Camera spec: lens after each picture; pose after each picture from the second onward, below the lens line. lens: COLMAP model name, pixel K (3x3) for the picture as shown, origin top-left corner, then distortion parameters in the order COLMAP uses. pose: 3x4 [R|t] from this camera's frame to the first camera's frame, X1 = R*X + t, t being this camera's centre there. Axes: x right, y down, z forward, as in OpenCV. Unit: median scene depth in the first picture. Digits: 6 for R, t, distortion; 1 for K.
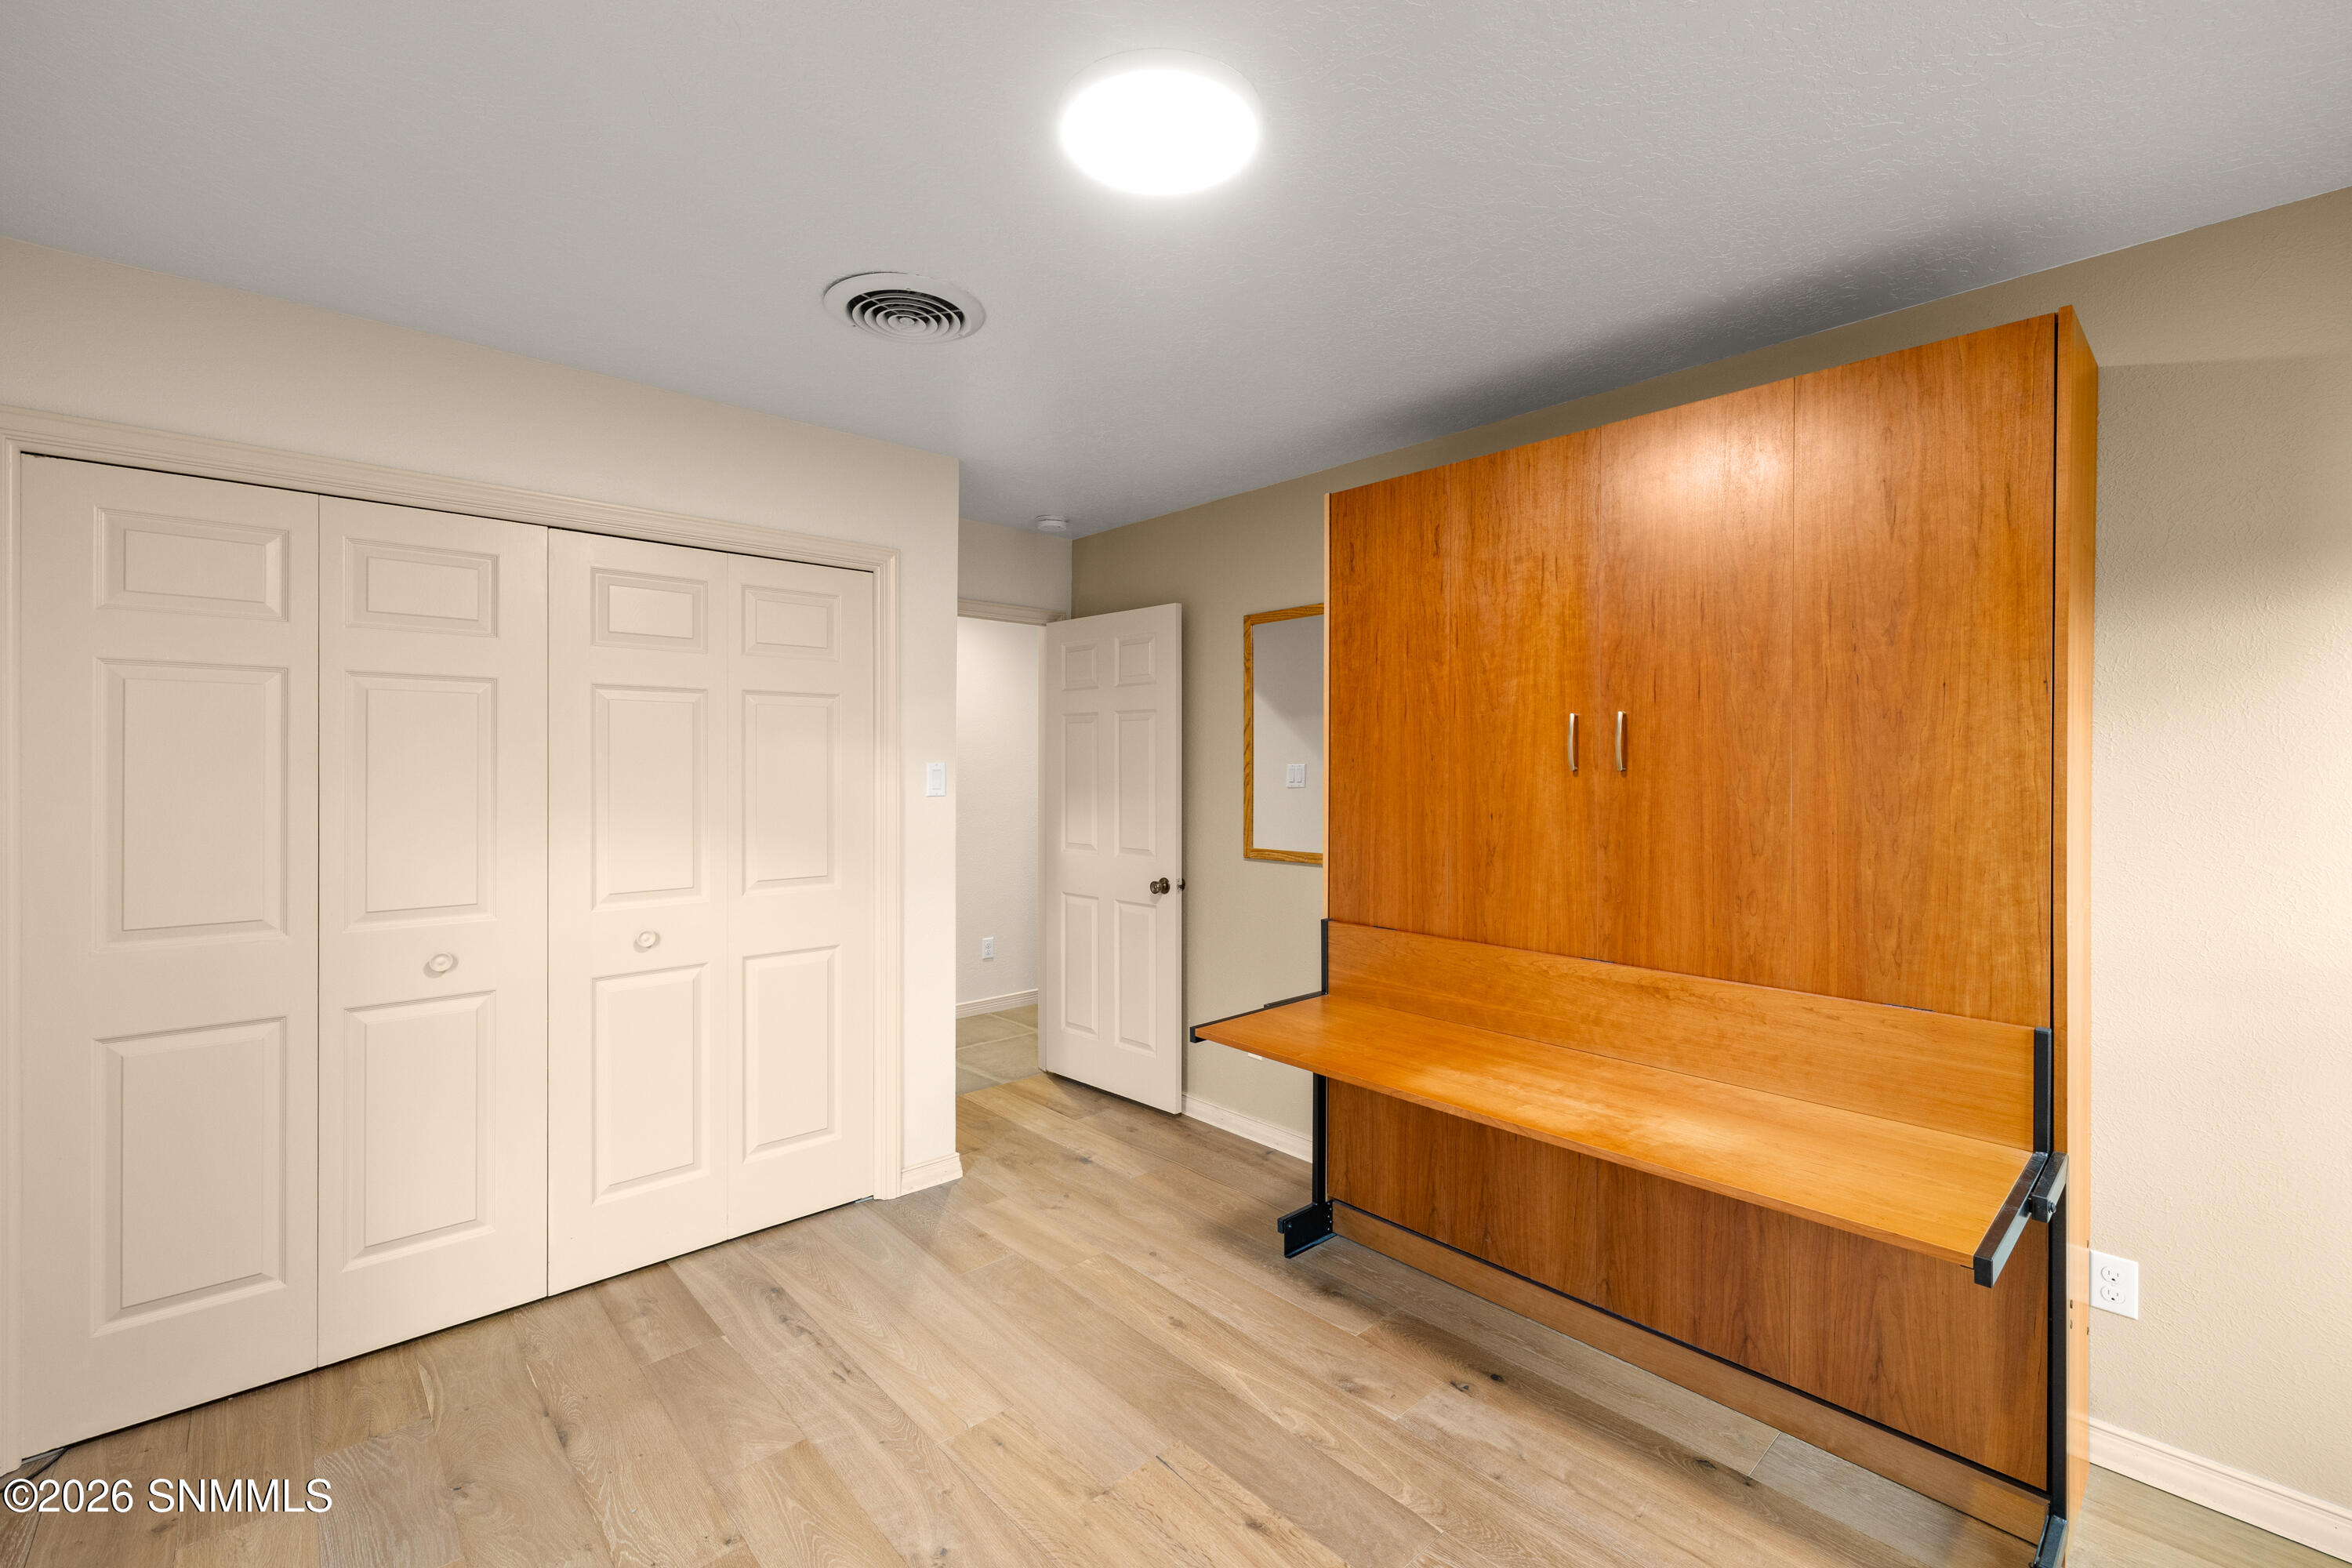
lens RADIAL K [[993.3, 0, 1117.8], [0, 993.3, 776.0], [0, 0, 1]] dist [-0.000027, -0.000155]
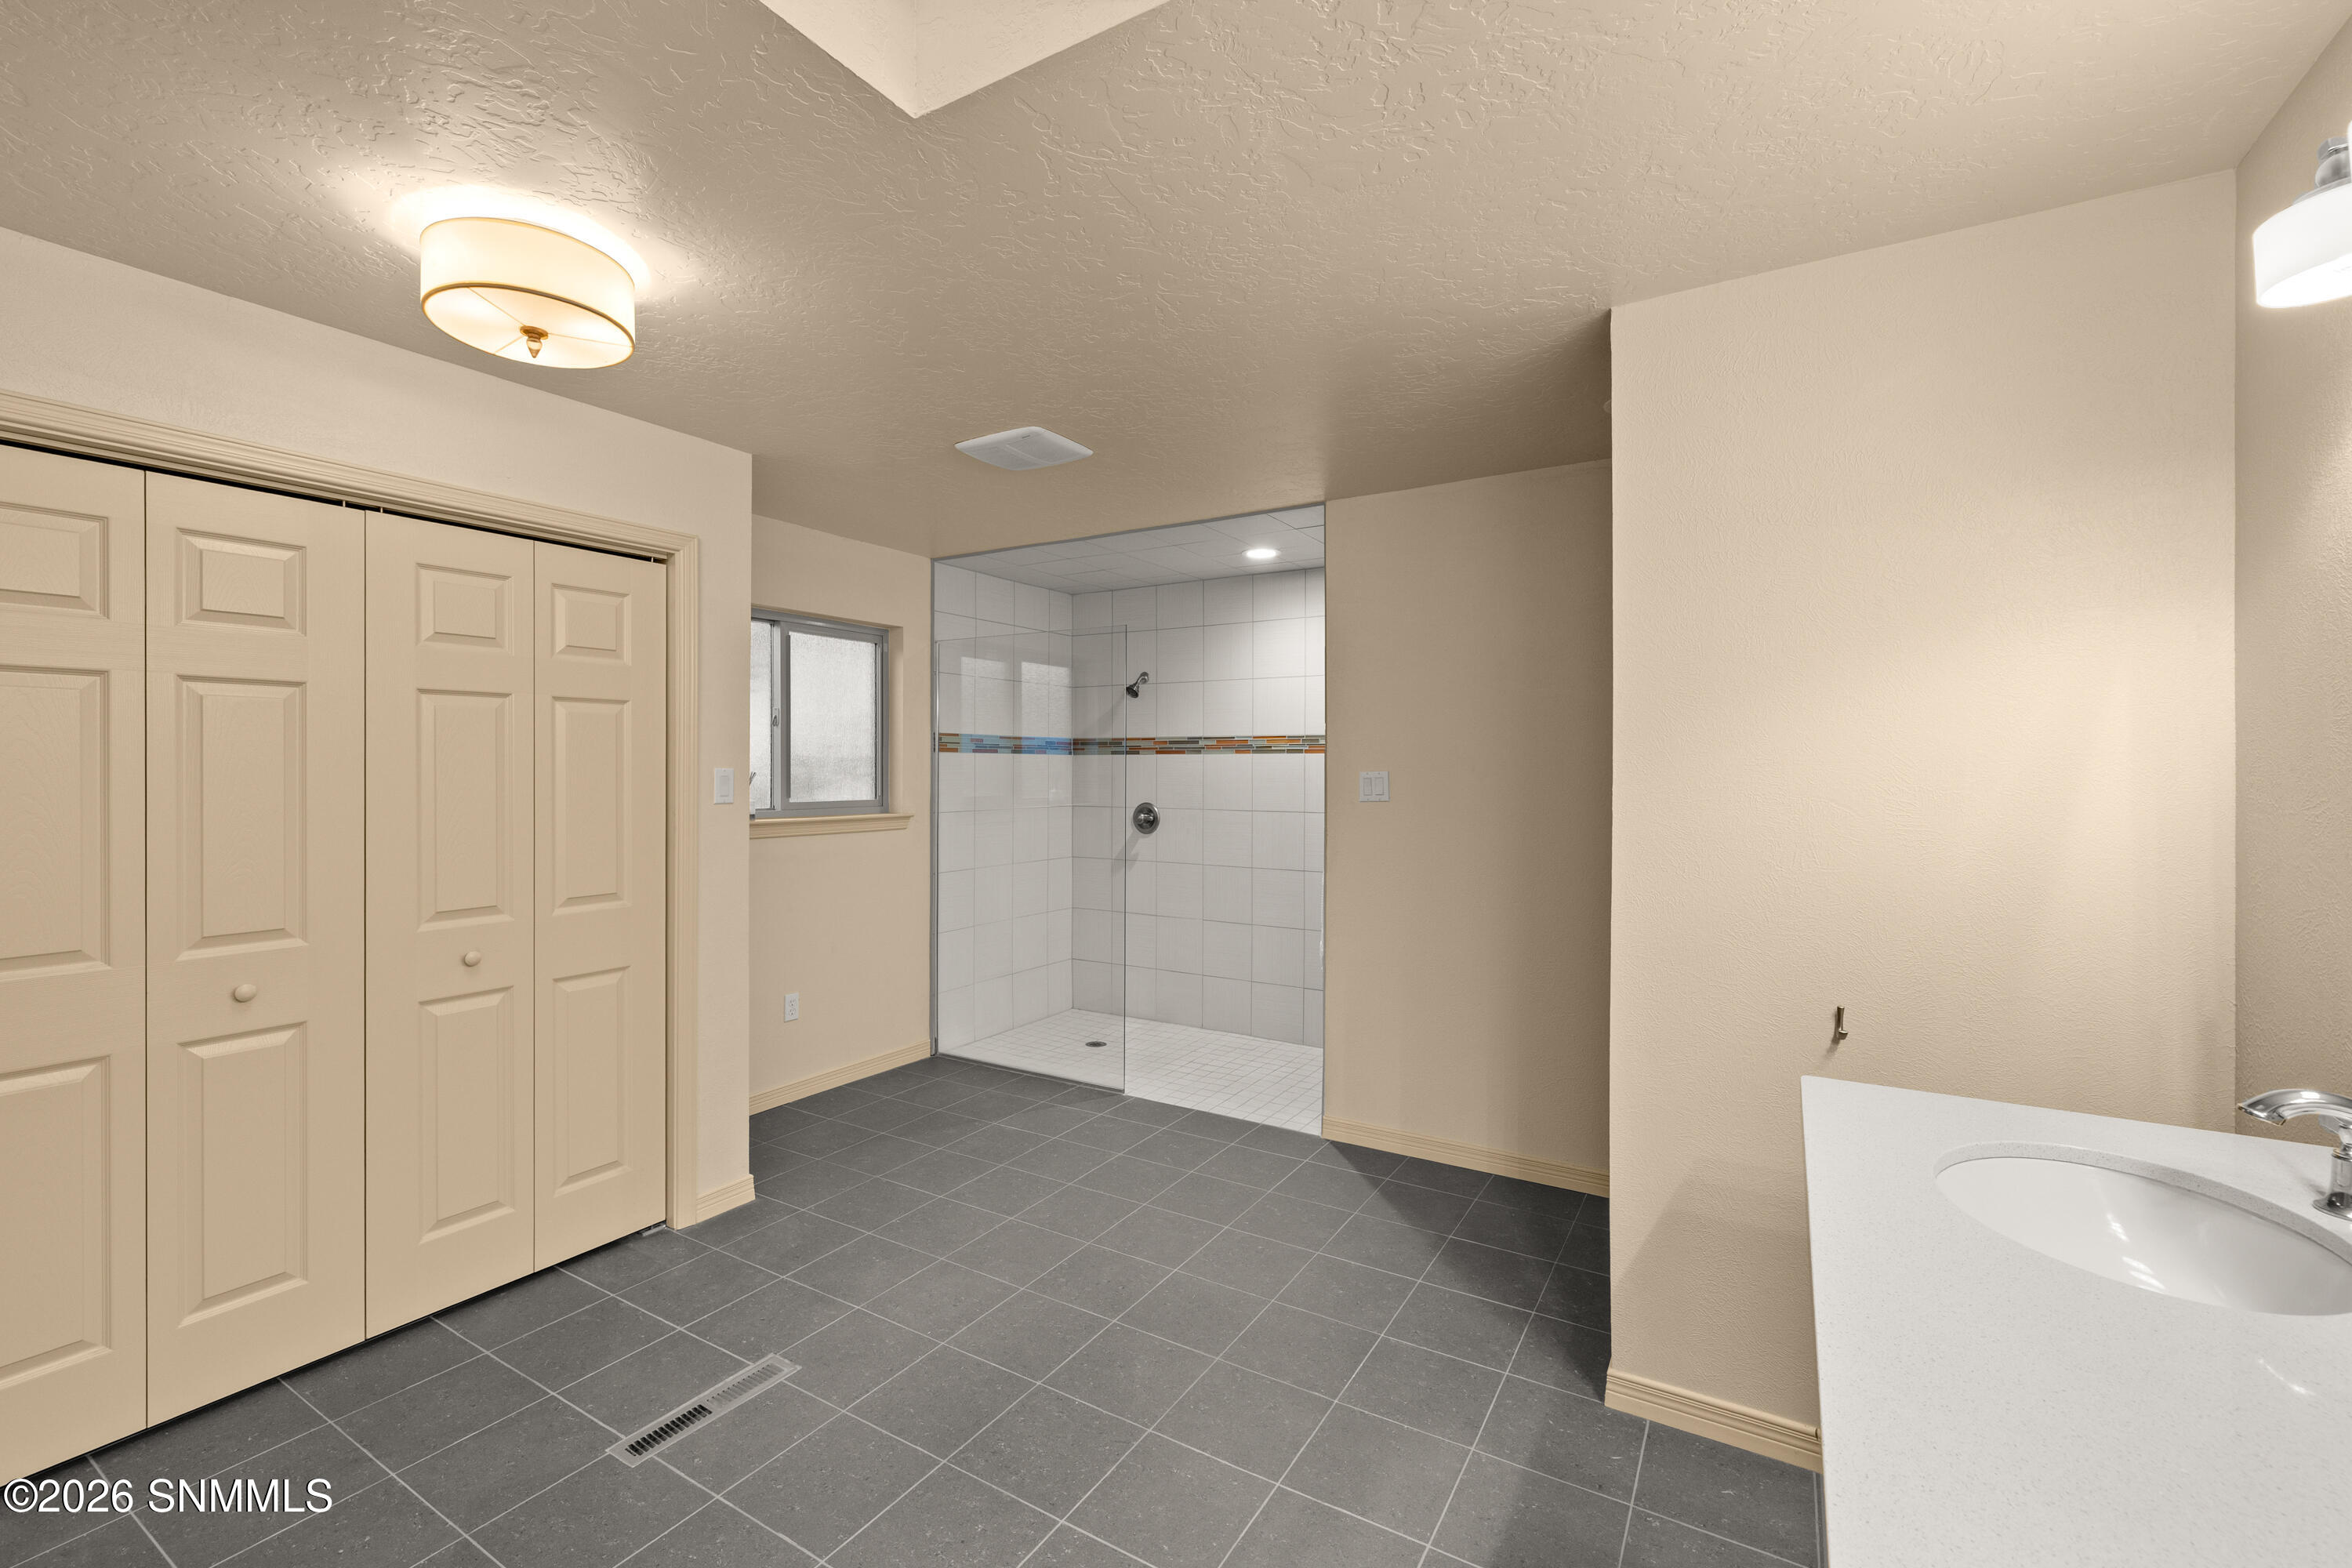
lens RADIAL K [[995.9, 0, 1176.0], [0, 995.9, 784.0], [0, 0, 1]] dist [-0.001149, -0.000298]
pose [[0.950789, -0.008747, 0.309716, -0.188010], [0.008572, 0.999961, 0.001925, 0.000615], [-0.309721, 0.000824, 0.950827, -0.166503]]
